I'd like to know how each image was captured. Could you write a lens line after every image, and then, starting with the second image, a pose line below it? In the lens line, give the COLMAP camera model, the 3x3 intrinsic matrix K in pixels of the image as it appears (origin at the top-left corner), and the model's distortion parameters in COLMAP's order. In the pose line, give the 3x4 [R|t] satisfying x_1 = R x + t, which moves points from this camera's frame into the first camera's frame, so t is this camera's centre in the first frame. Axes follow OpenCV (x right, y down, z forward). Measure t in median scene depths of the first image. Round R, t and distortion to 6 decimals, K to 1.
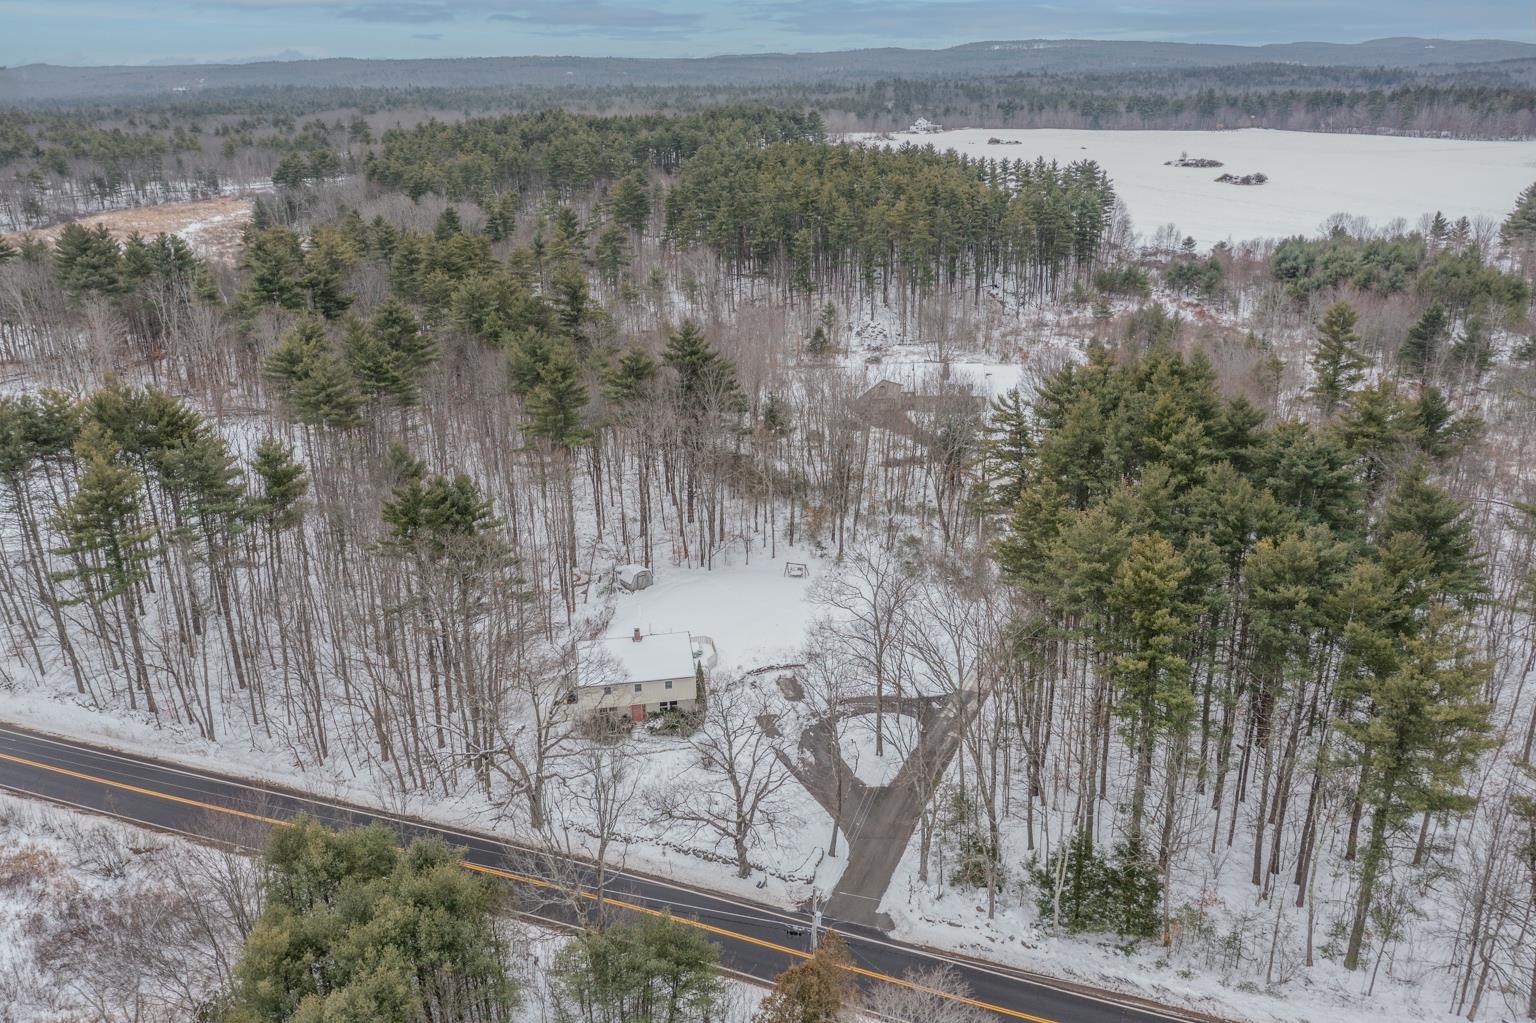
lens RADIAL K [[1208.0, 0, 765.2], [0, 1208.0, 511.6], [0, 0, 1]] dist [-0.017179, 0.010643]
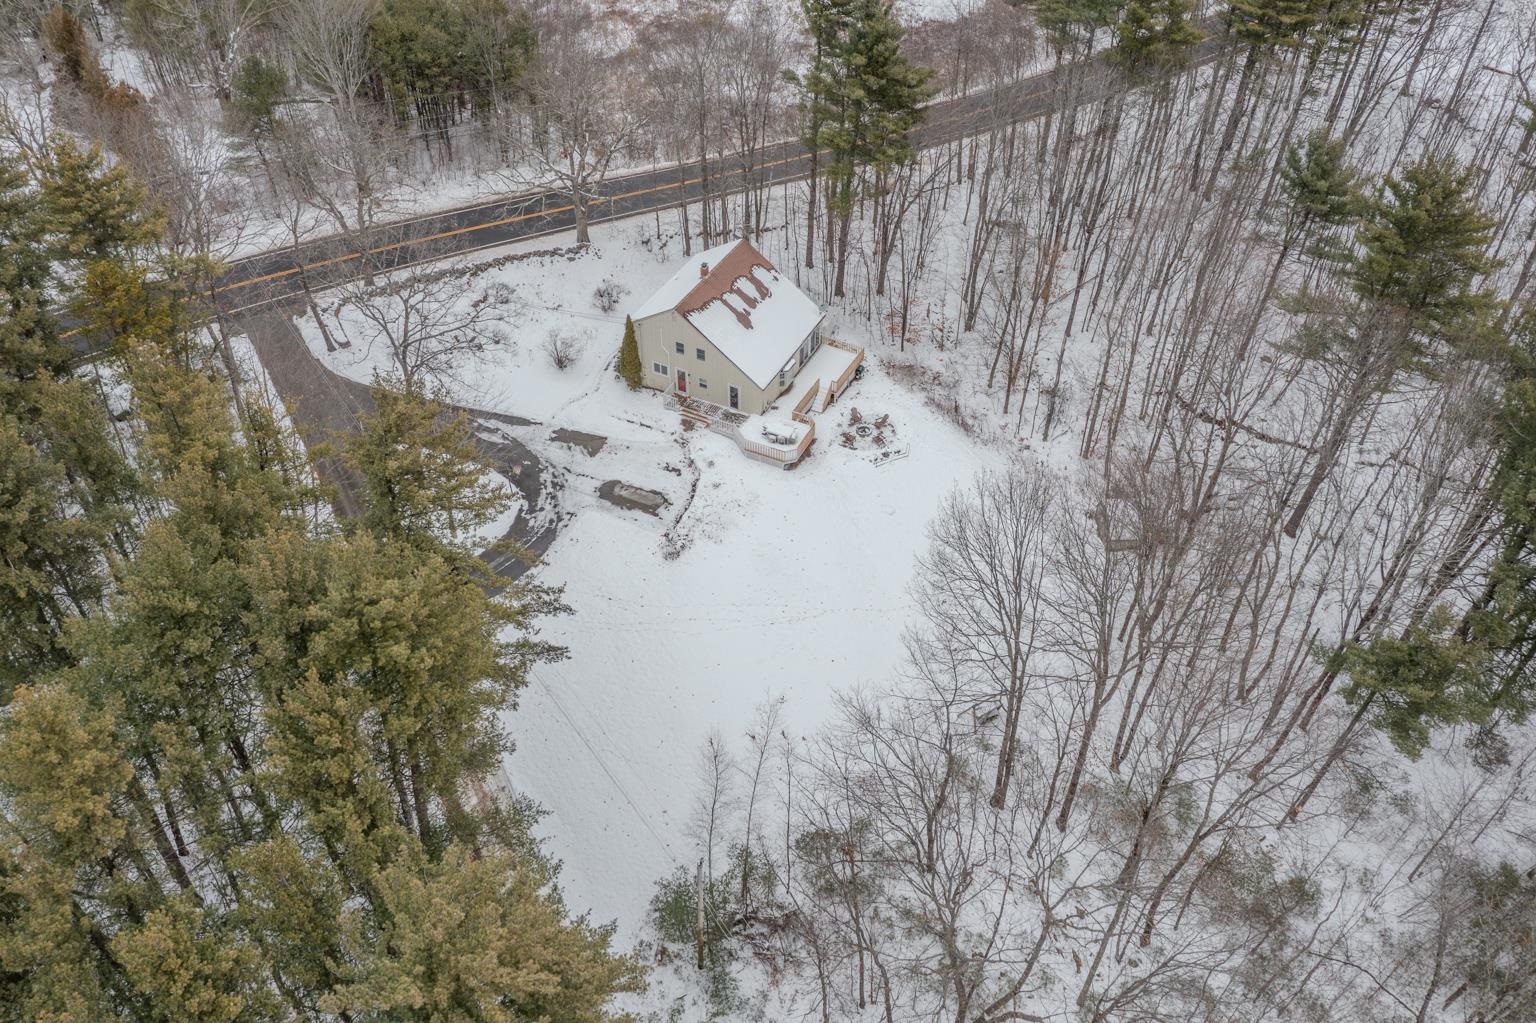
lens RADIAL K [[1208.0, 0, 773.0], [0, 1208.0, 520.2], [0, 0, 1]] dist [-0.017179, 0.010643]
pose [[-0.608324, 0.540104, -0.581575, 0.365482], [-0.287672, 0.532884, 0.795788, -0.399779], [0.739720, 0.651400, -0.168793, 1.148691]]
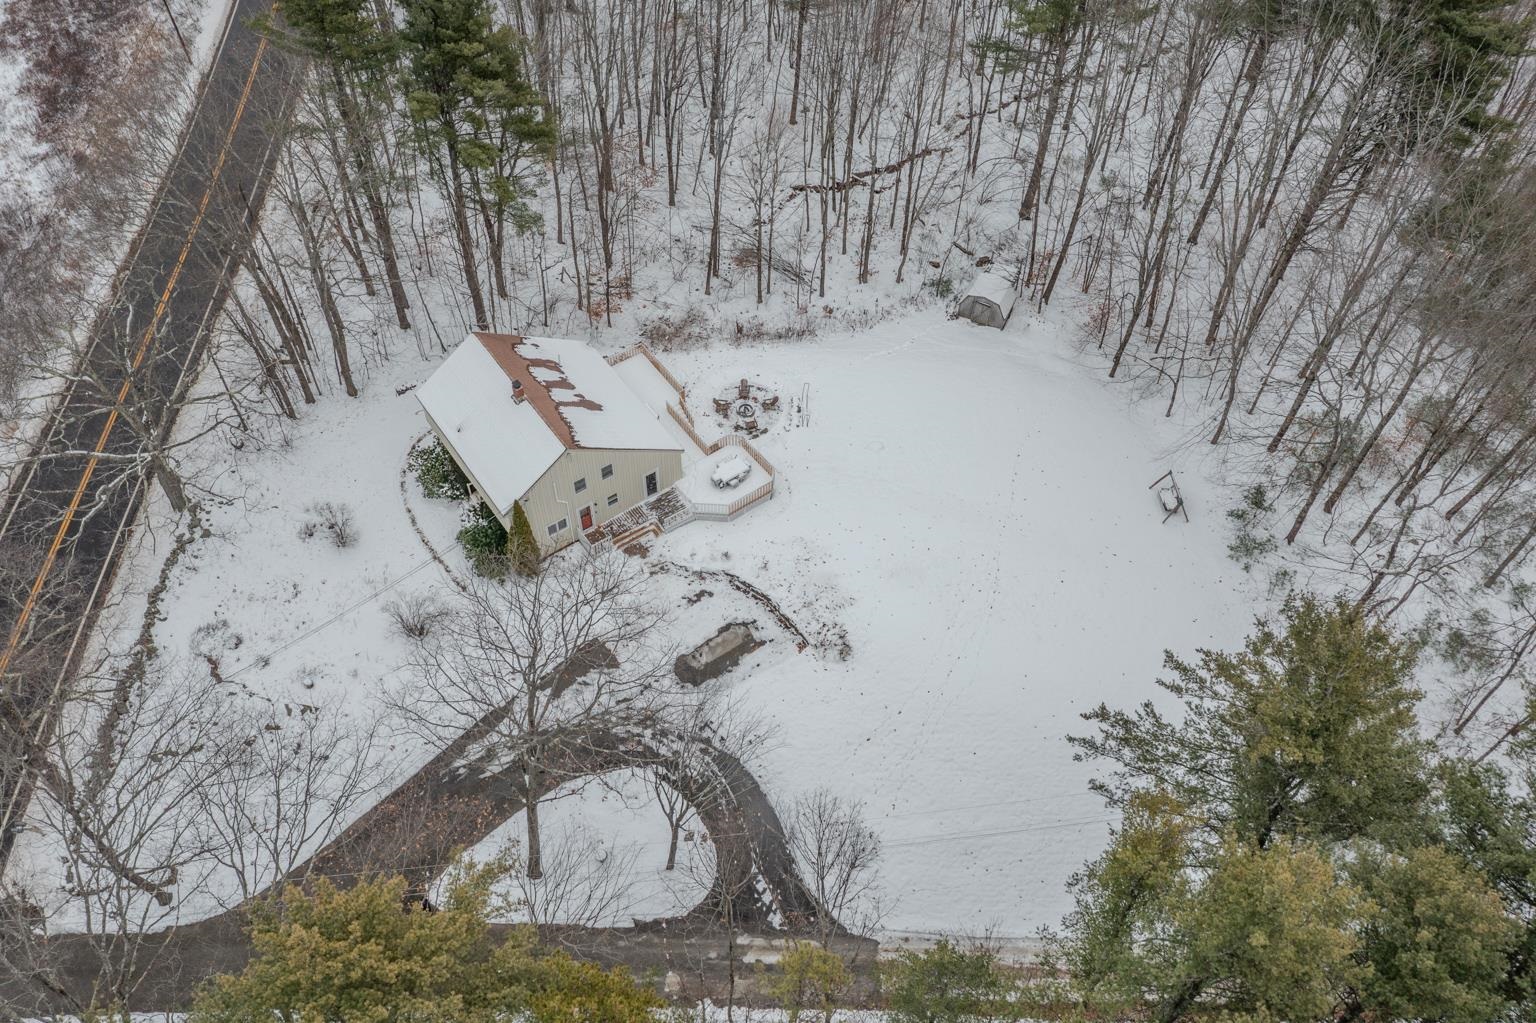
lens RADIAL K [[1208.0, 0, 757.7], [0, 1208.0, 519.3], [0, 0, 1]] dist [-0.017179, 0.010643]
pose [[0.402012, 0.727060, -0.556570, 0.275720], [-0.321639, 0.681248, 0.657609, -0.245862], [0.857283, -0.085352, 0.507721, 0.726603]]
